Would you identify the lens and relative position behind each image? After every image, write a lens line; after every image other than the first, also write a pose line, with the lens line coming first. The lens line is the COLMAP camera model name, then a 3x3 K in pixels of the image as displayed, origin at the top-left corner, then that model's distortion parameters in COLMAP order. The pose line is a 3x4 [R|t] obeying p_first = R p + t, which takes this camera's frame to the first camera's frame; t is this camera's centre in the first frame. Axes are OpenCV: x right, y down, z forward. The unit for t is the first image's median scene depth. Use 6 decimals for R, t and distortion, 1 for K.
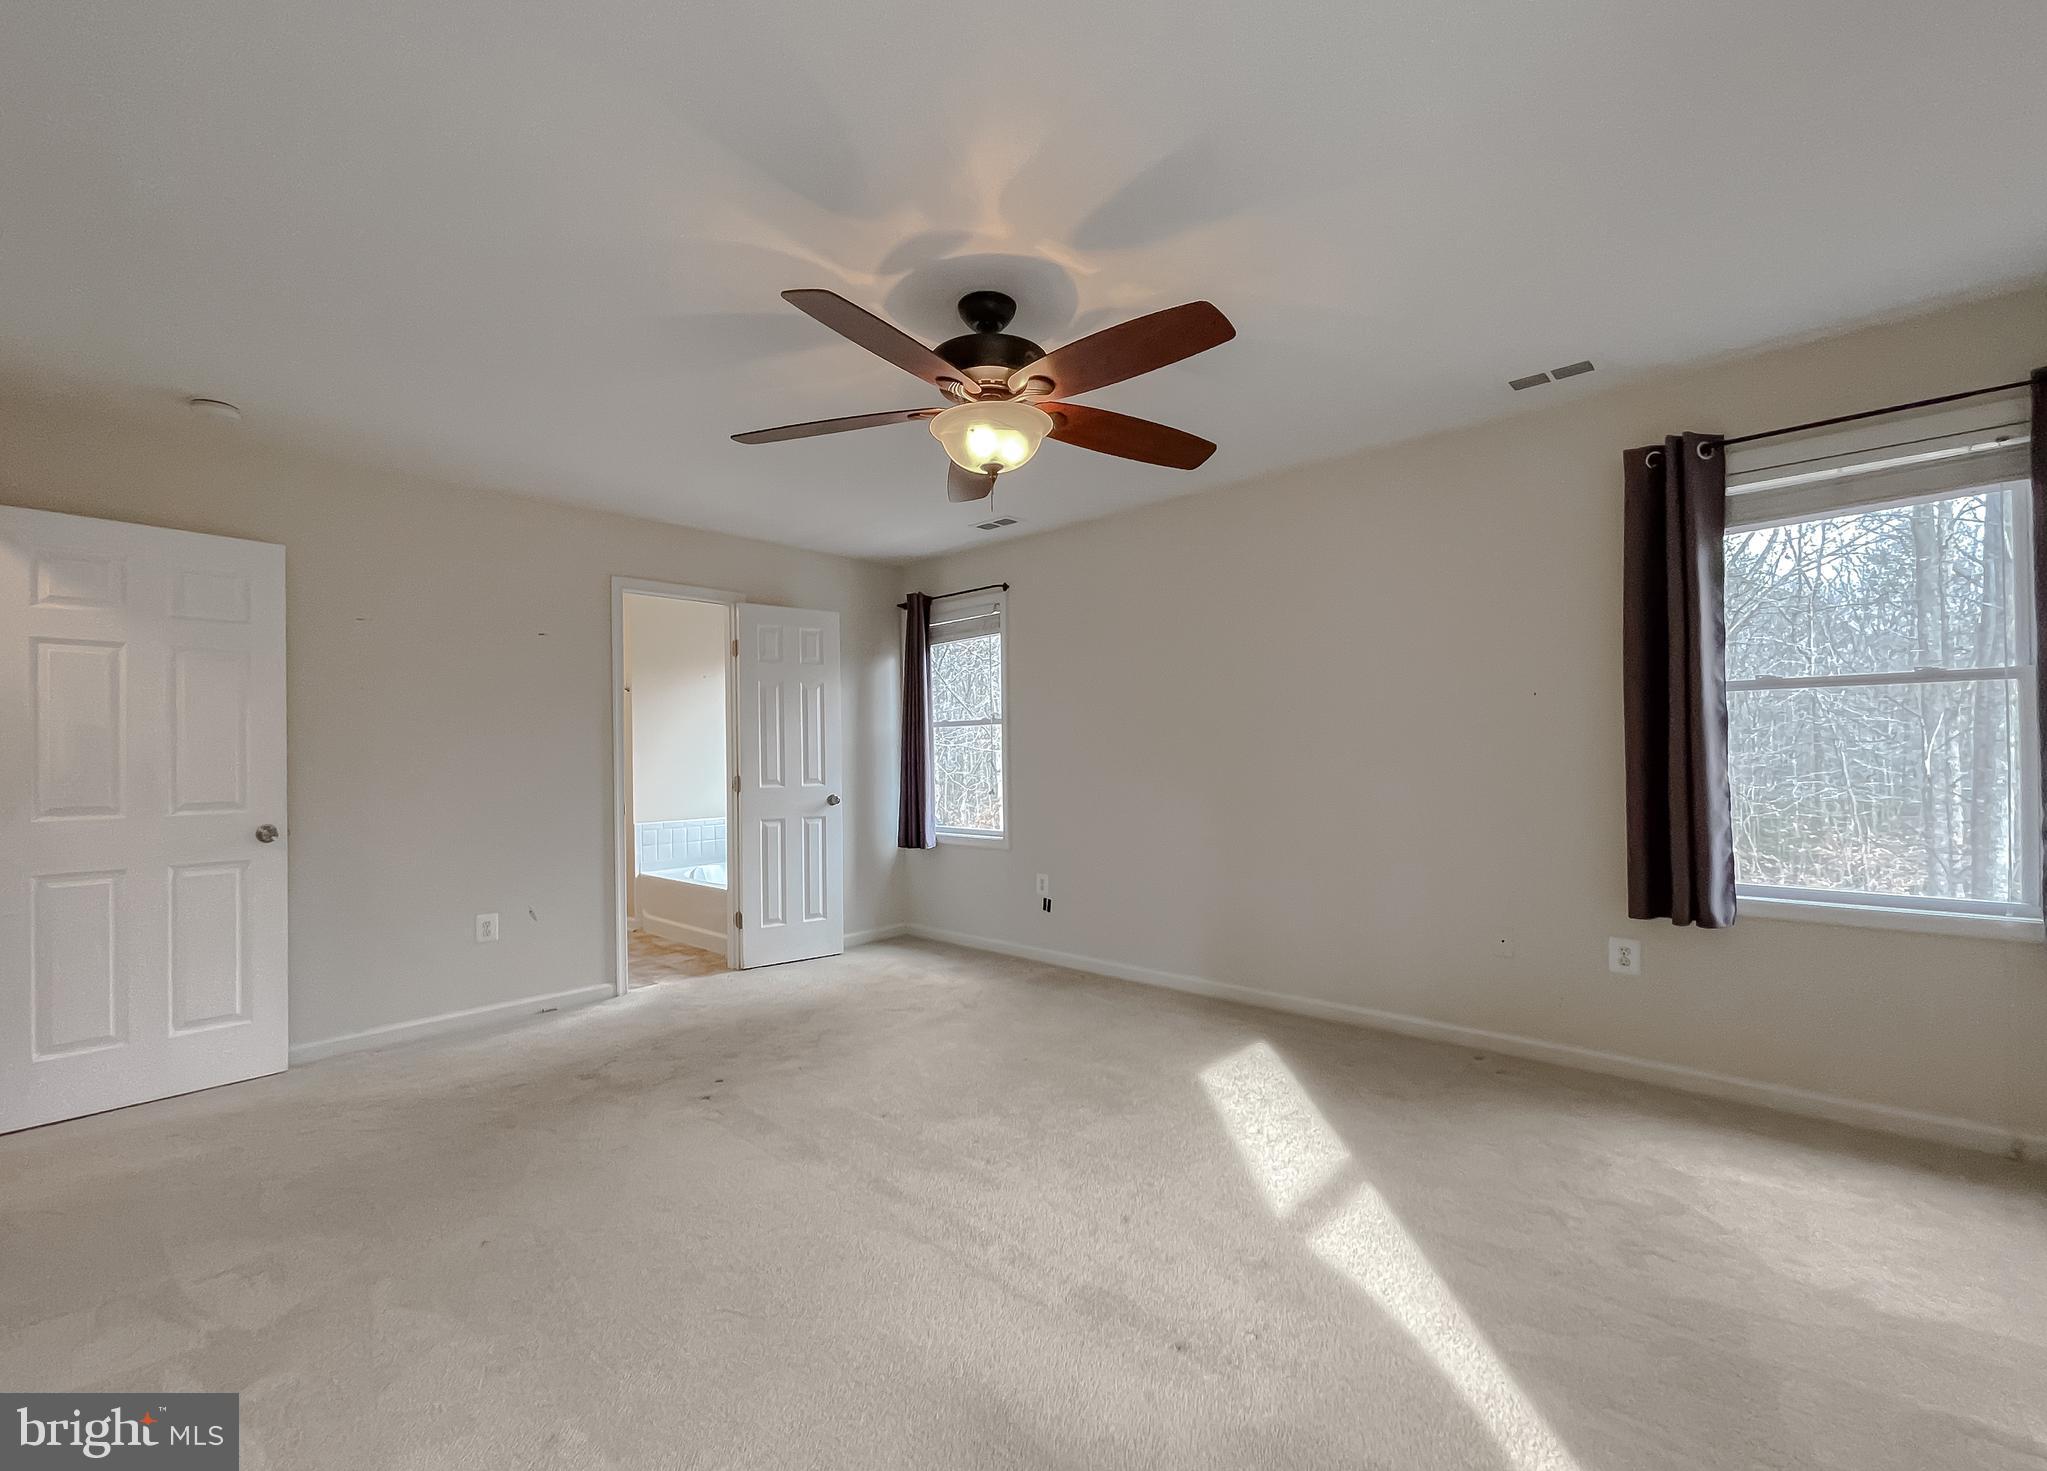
lens RADIAL K [[844.1, 0, 1022.7], [0, 844.1, 754.7], [0, 0, 1]] dist [0.004177, 0.000142]
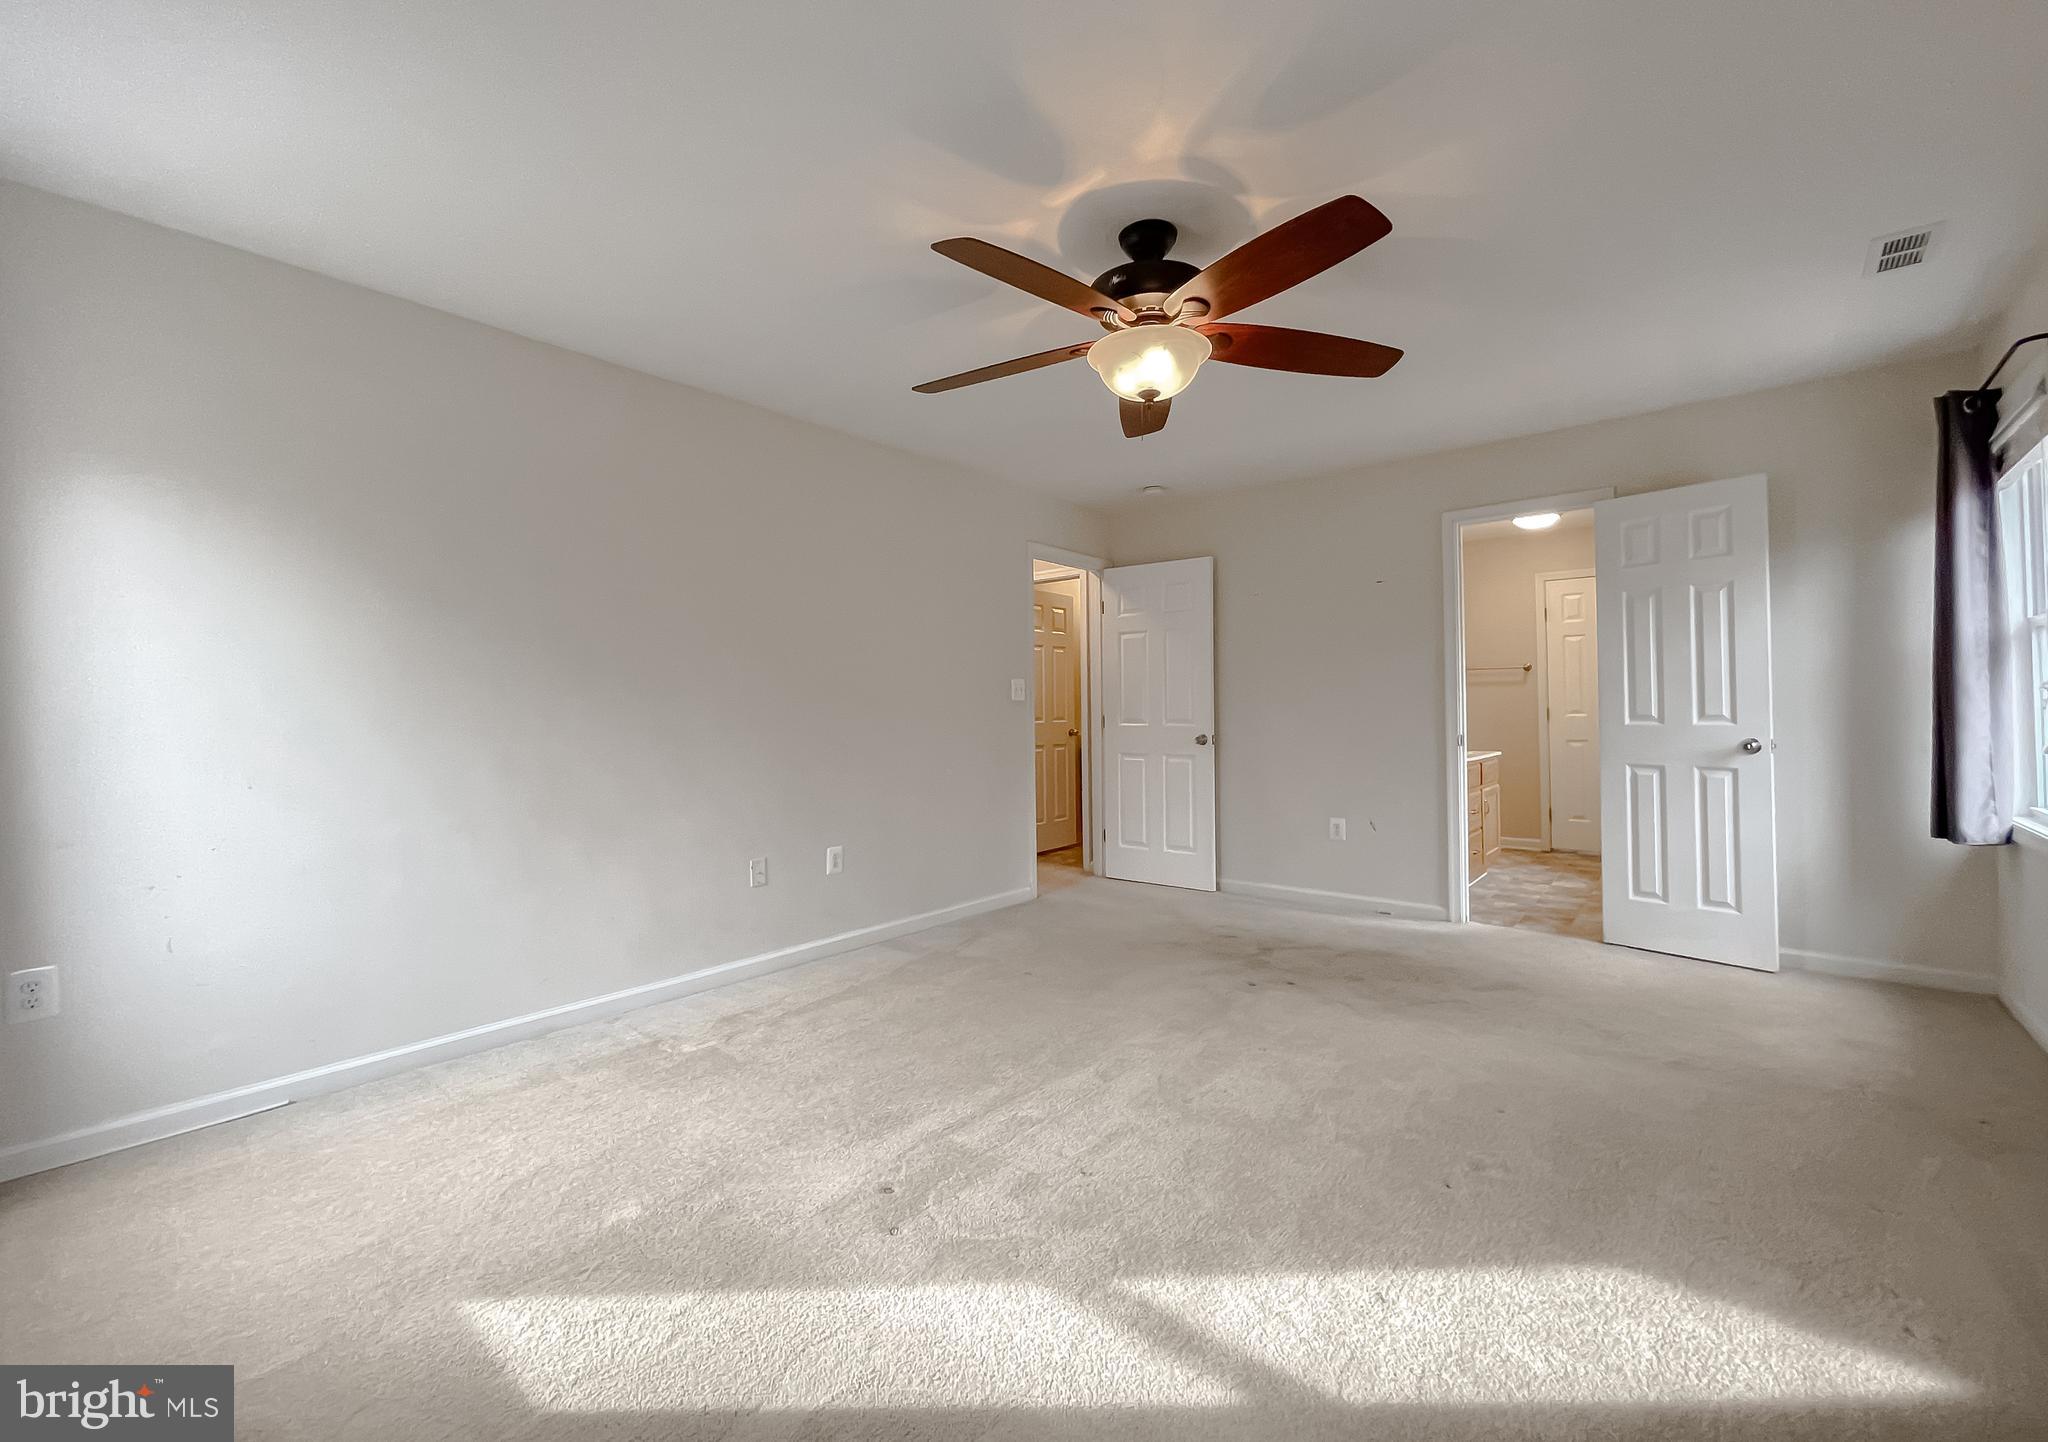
lens RADIAL K [[852.4, 0, 1029.0], [0, 852.4, 700.8], [0, 0, 1]] dist [-0.000849, -0.000503]
pose [[0.064288, 0.000485, -0.997931, 0.458295], [0.007819, 0.999969, 0.000989, 0.011098], [0.997901, -0.007866, 0.064283, 0.379988]]
